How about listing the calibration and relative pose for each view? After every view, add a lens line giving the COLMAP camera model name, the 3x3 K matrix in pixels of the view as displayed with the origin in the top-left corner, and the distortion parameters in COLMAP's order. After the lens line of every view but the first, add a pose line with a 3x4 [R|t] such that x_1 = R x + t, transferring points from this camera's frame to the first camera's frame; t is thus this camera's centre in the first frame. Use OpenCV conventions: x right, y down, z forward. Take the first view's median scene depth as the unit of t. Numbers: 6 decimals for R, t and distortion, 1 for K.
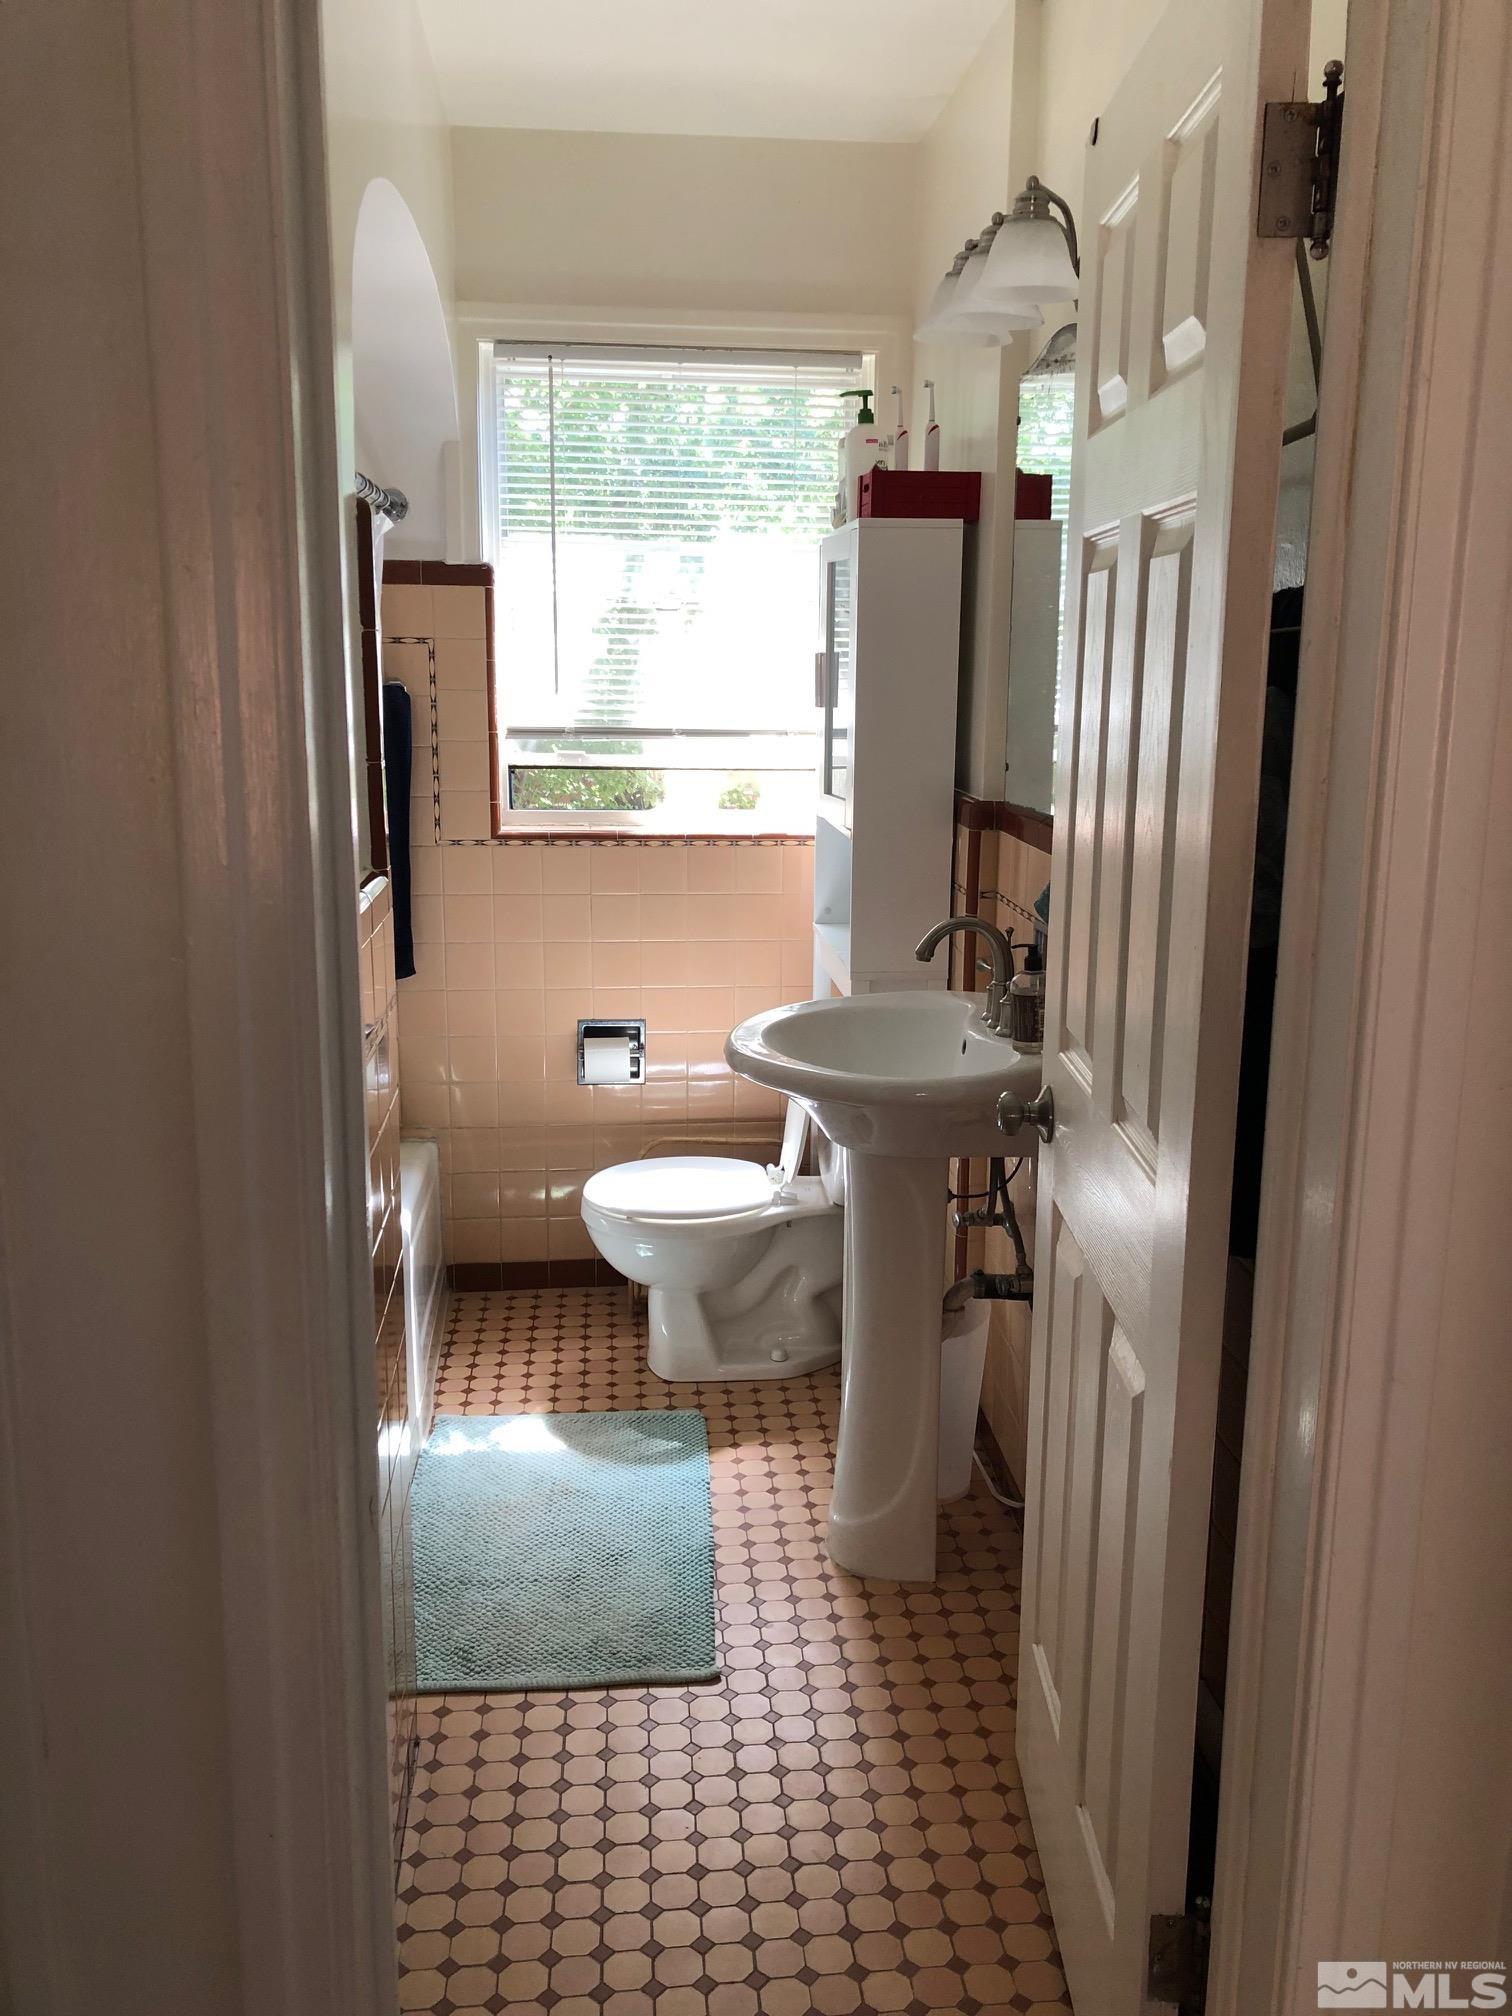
lens RADIAL K [[1633.4, 0, 748.8], [0, 1633.4, 1018.4], [0, 0, 1]] dist [0.006651, 0.000692]
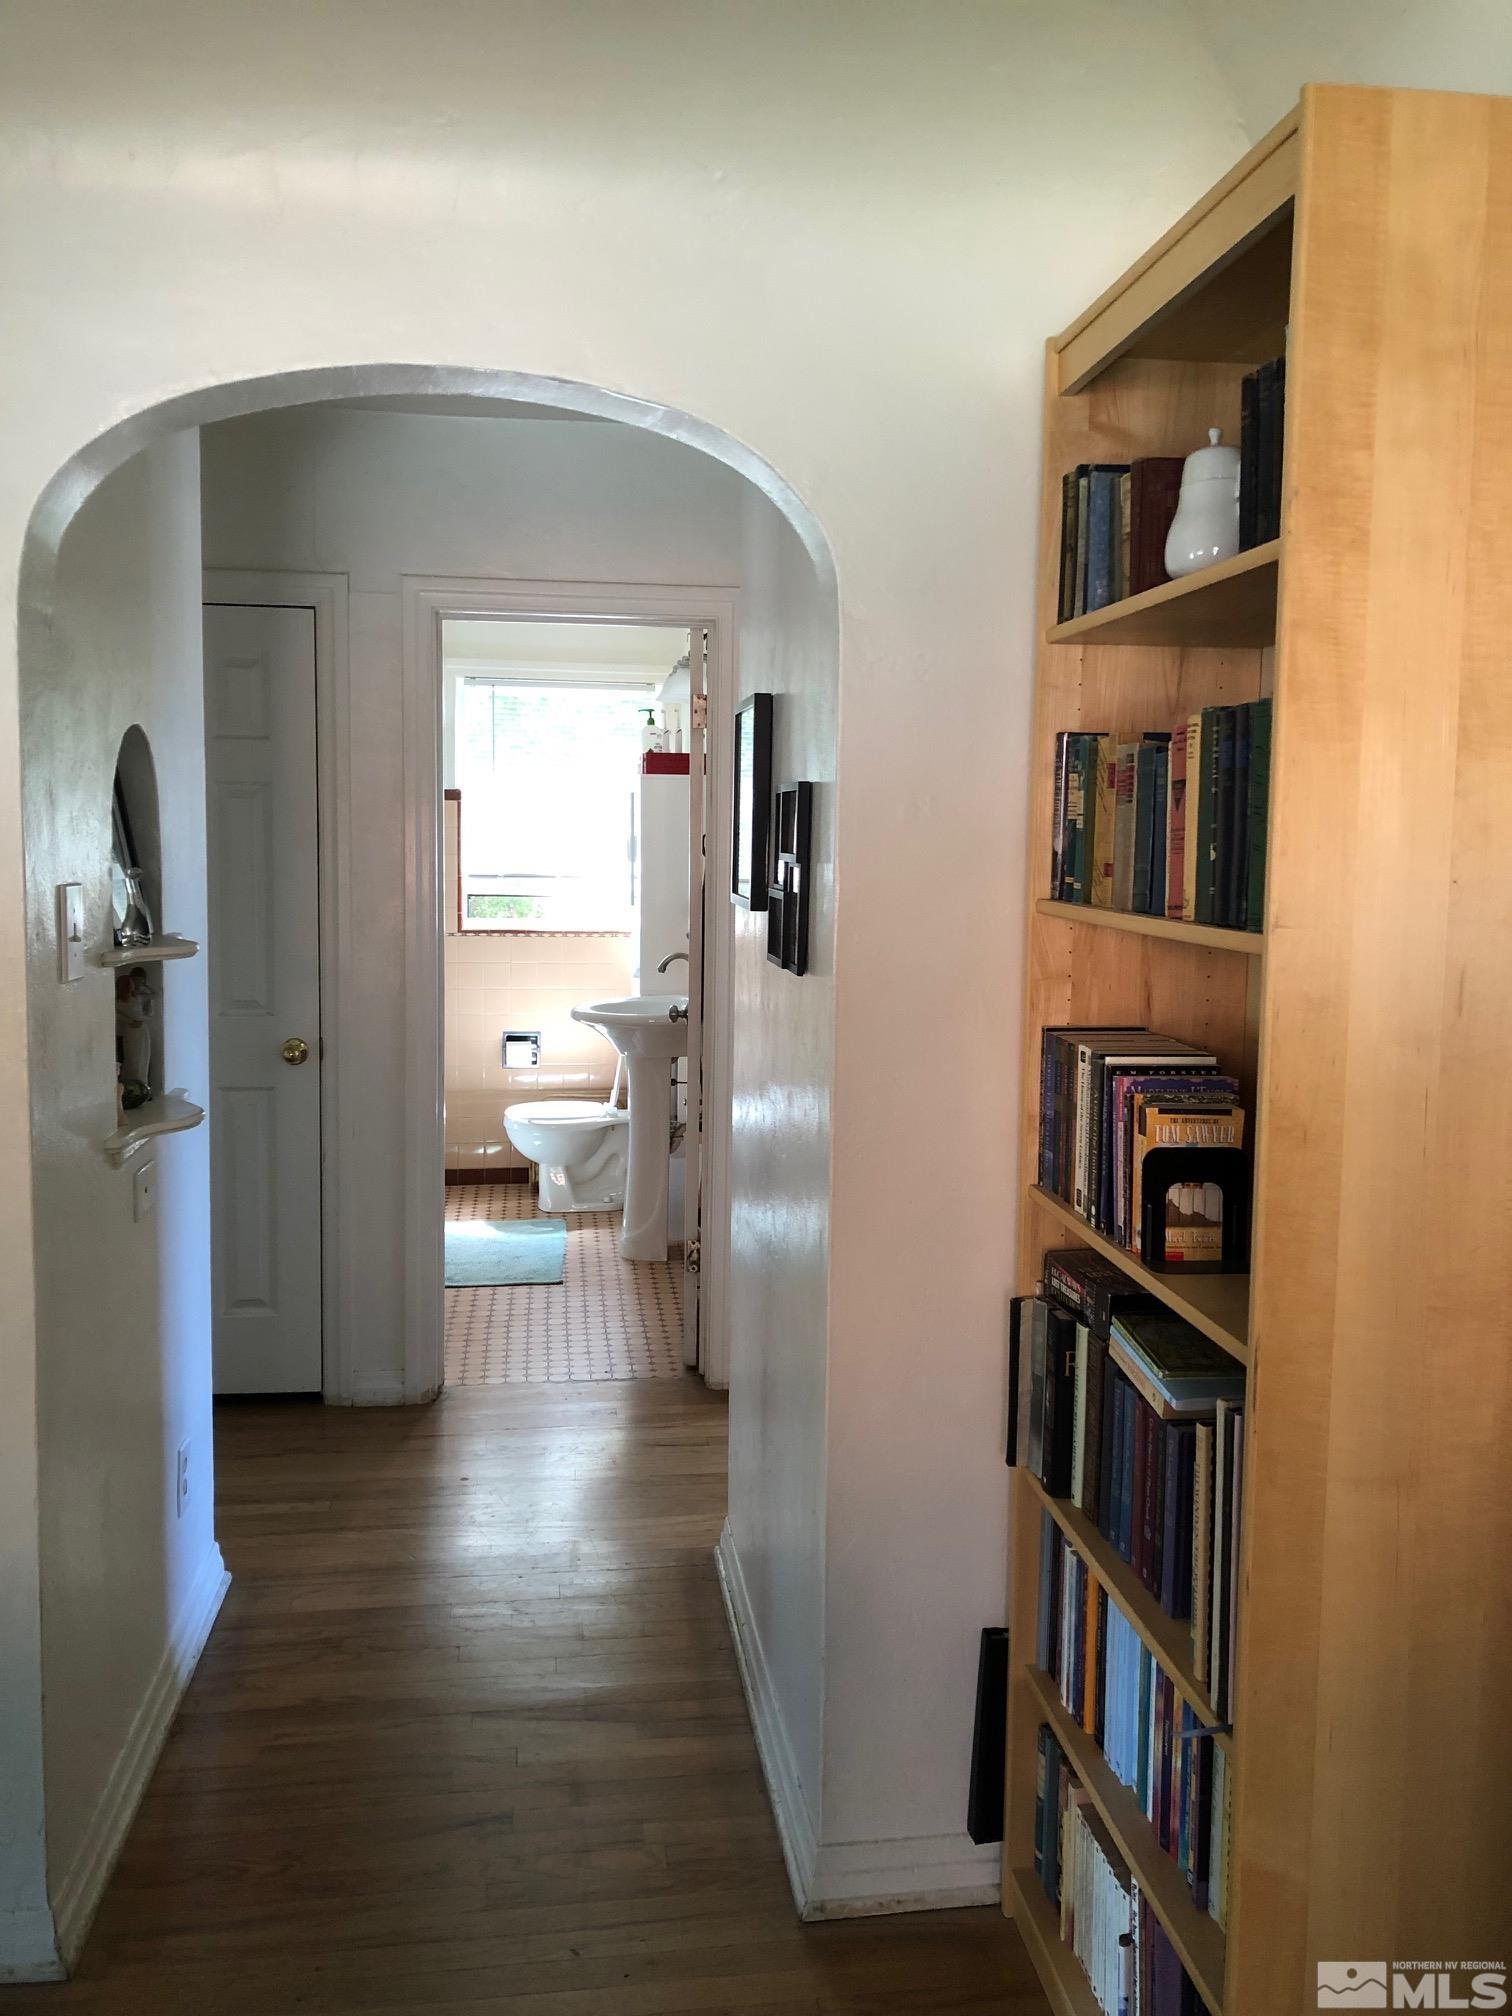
lens RADIAL K [[1633.4, 0, 767.9], [0, 1633.4, 1000.6], [0, 0, 1]] dist [0.006651, 0.000692]
pose [[0.998534, 0.000569, 0.054119, 0.101165], [0.004790, 0.995092, -0.098840, 0.163314], [-0.053910, 0.098955, 0.993631, -0.917908]]
